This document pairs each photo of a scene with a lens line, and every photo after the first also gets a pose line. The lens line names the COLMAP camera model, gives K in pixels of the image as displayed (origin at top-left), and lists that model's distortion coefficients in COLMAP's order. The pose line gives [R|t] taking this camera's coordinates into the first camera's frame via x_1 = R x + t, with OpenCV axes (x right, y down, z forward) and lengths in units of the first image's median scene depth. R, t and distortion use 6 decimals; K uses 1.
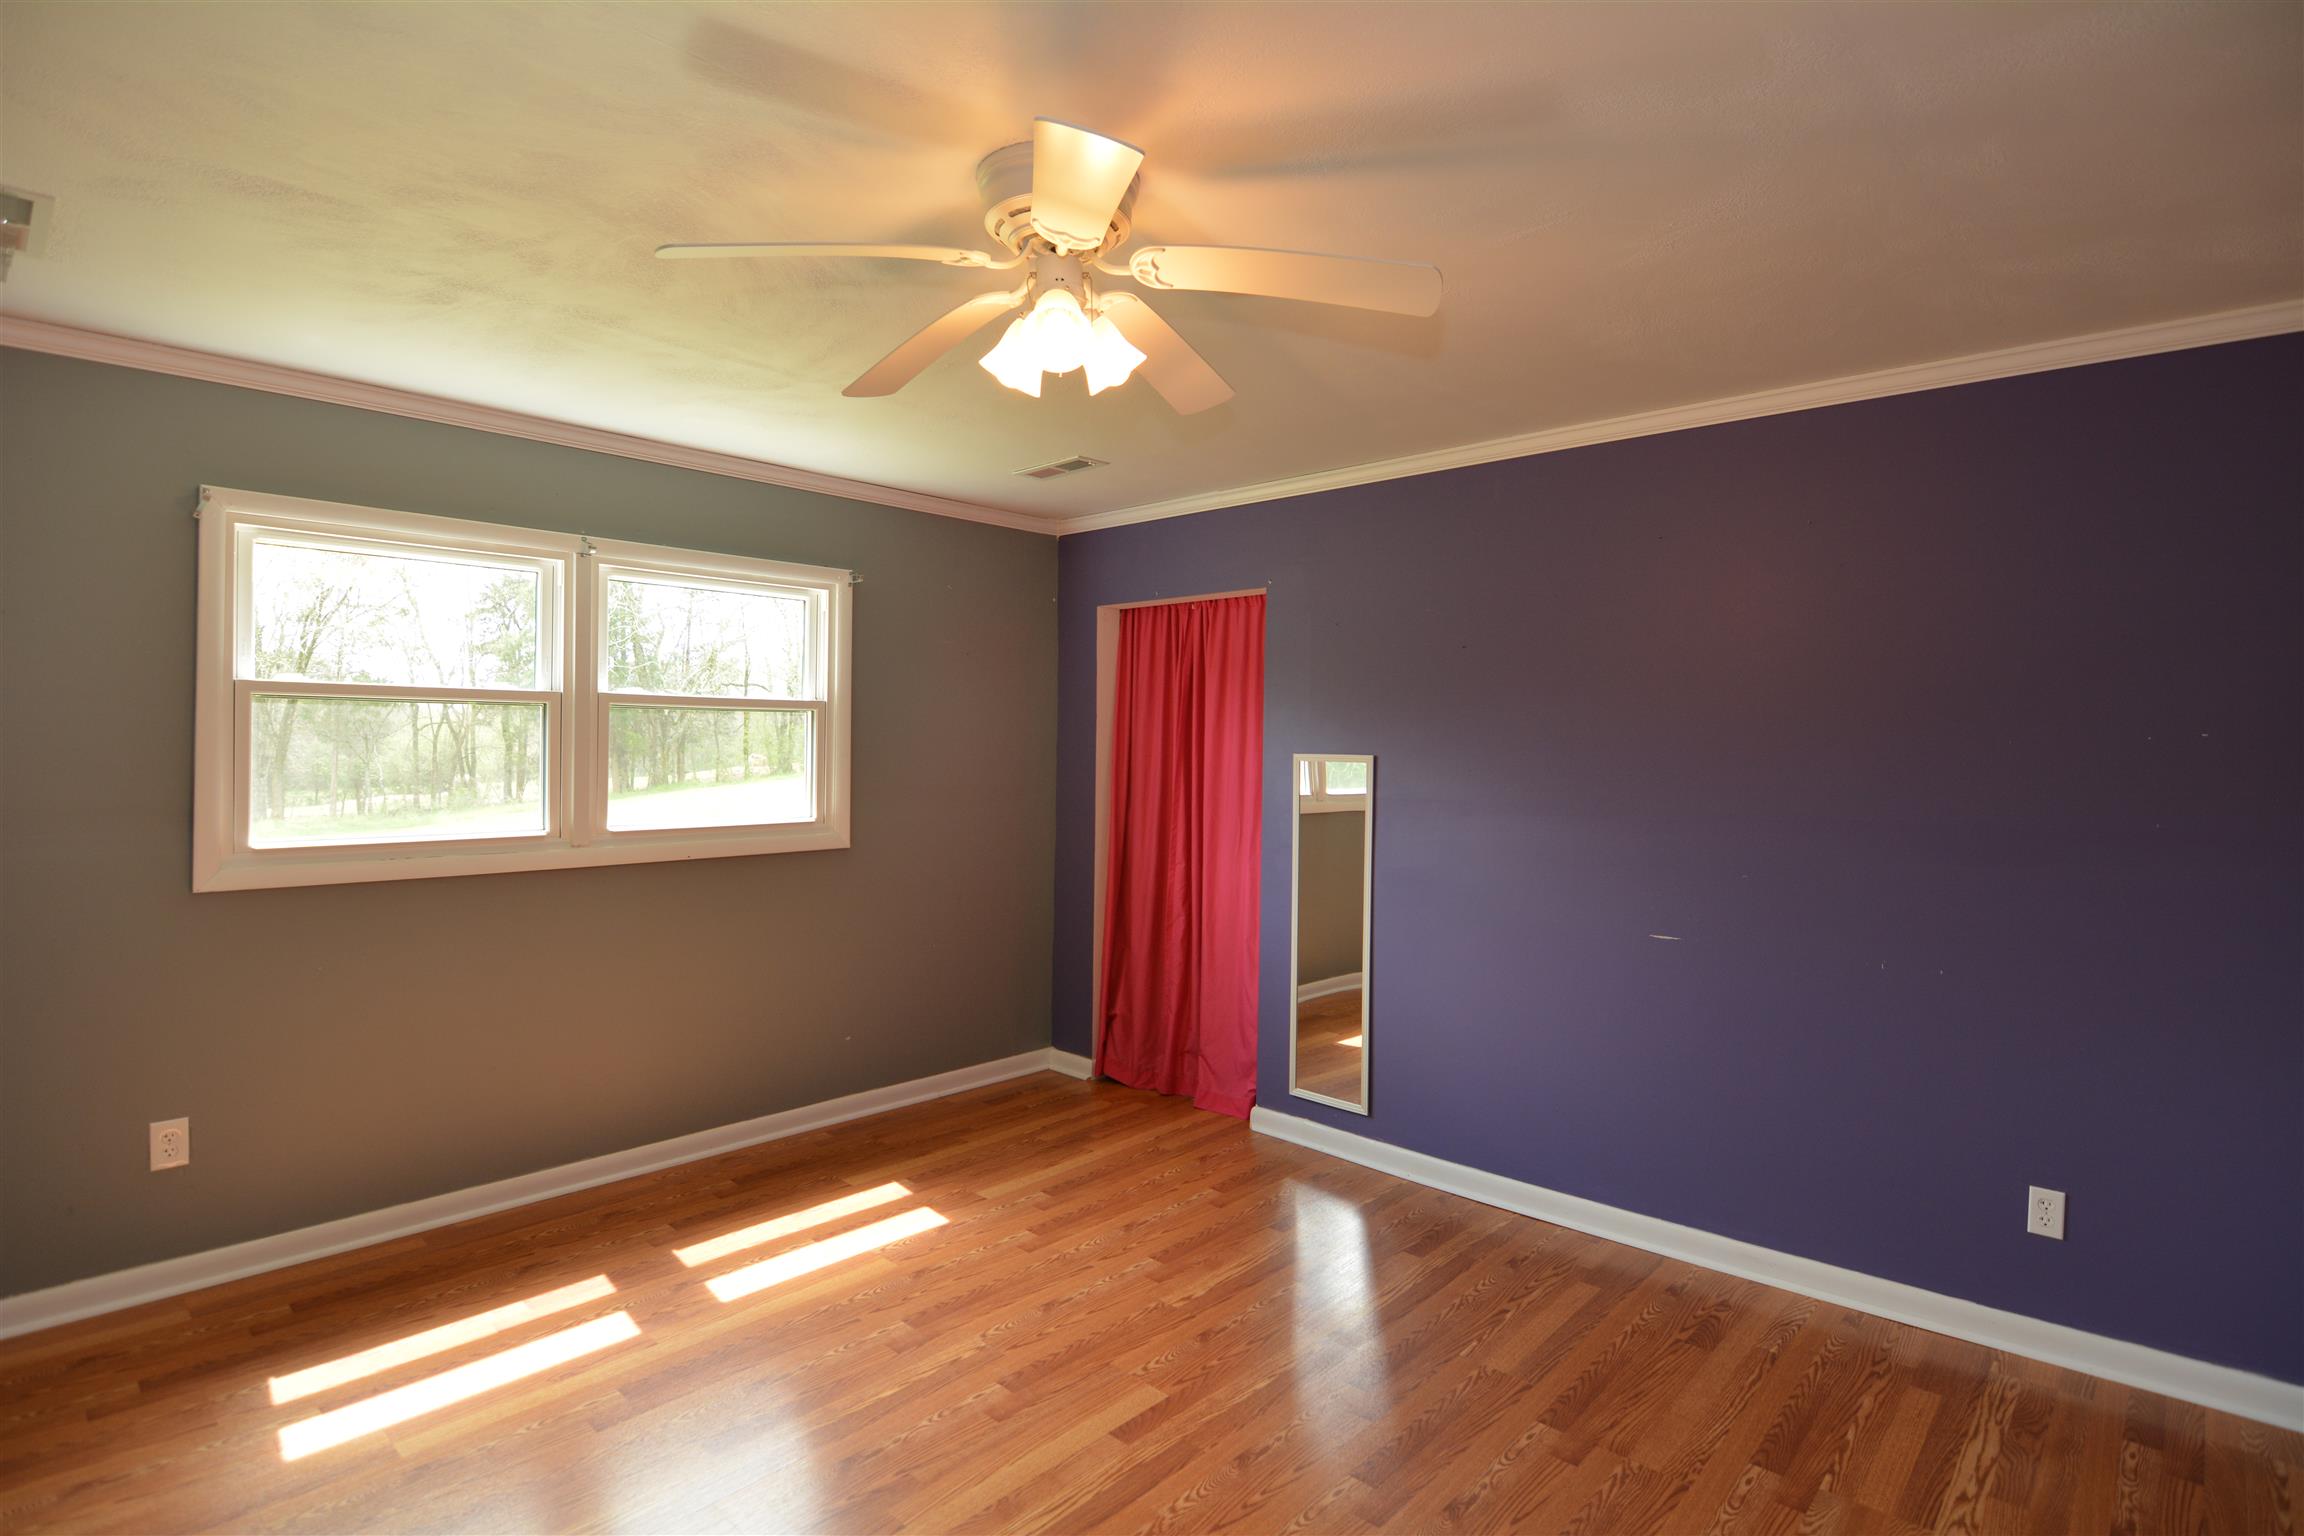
lens RADIAL K [[1117.3, 0, 1144.0], [0, 1117.3, 739.2], [0, 0, 1]] dist [0.001896, -0.009142]
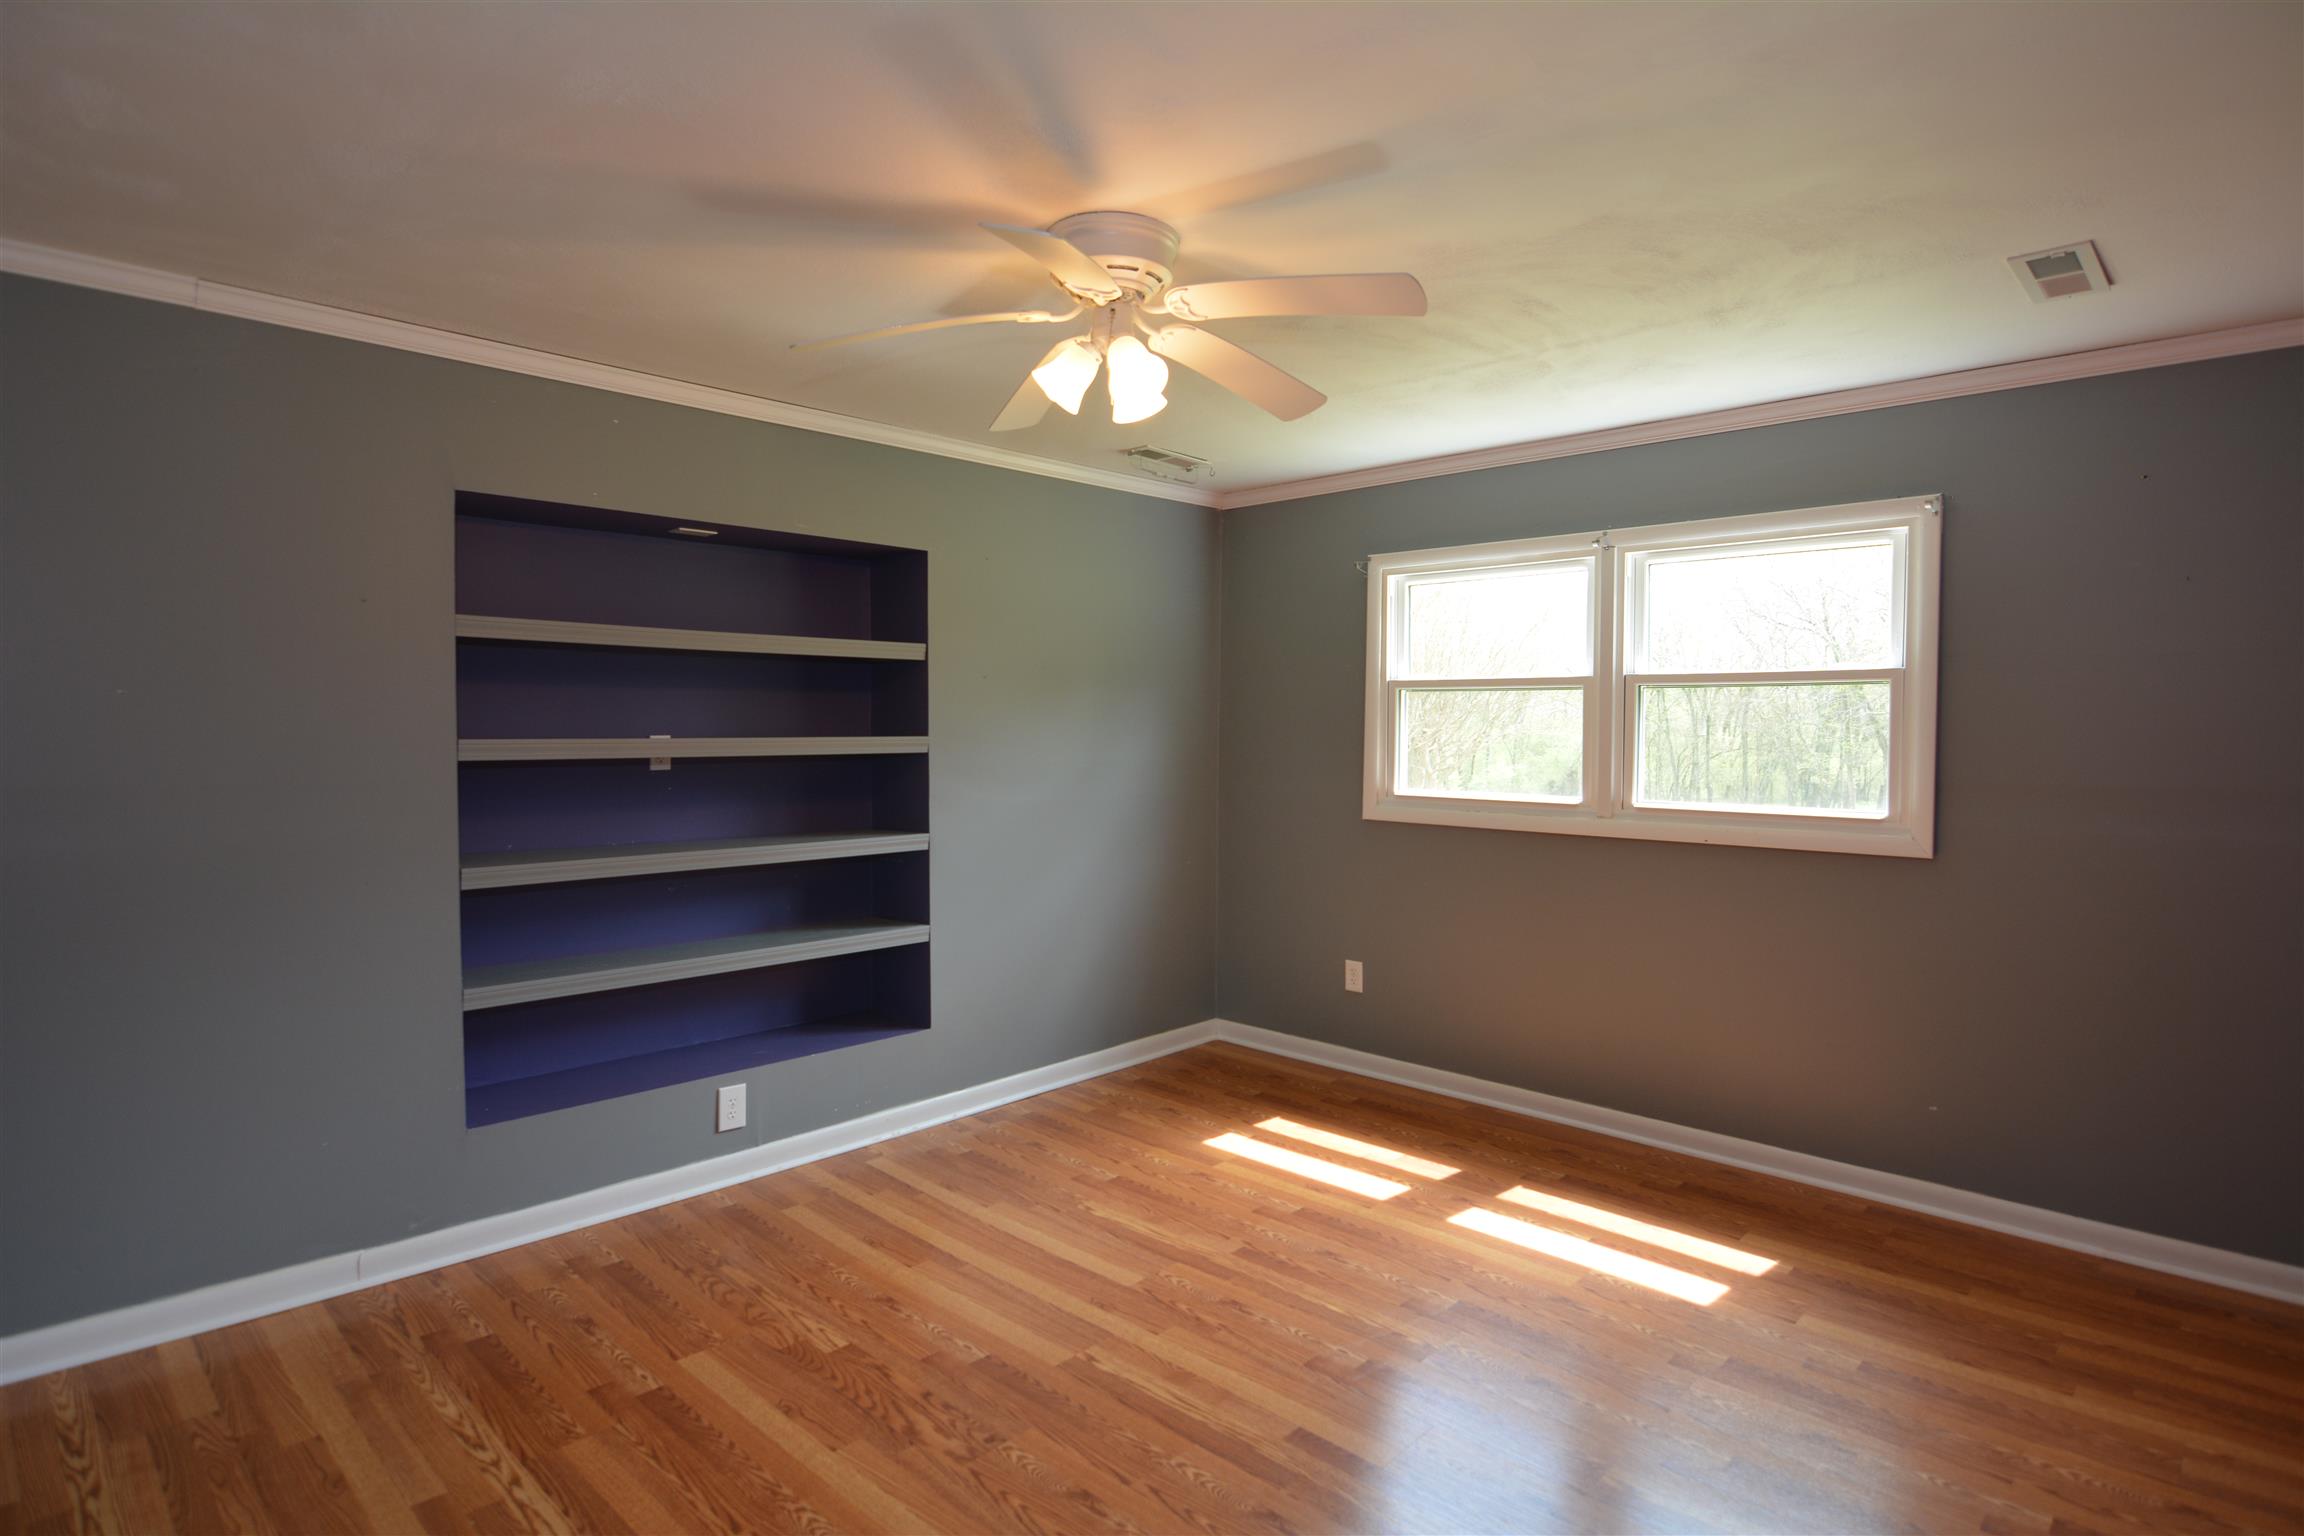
lens RADIAL K [[1175.3, 0, 1156.5], [0, 1175.3, 732.7], [0, 0, 1]] dist [-0.020210, -0.000464]
pose [[0.013372, 0.002464, -0.999908, 0.683434], [0.002655, 0.999993, 0.002500, 0.010349], [0.999907, -0.002688, 0.013366, 0.601999]]
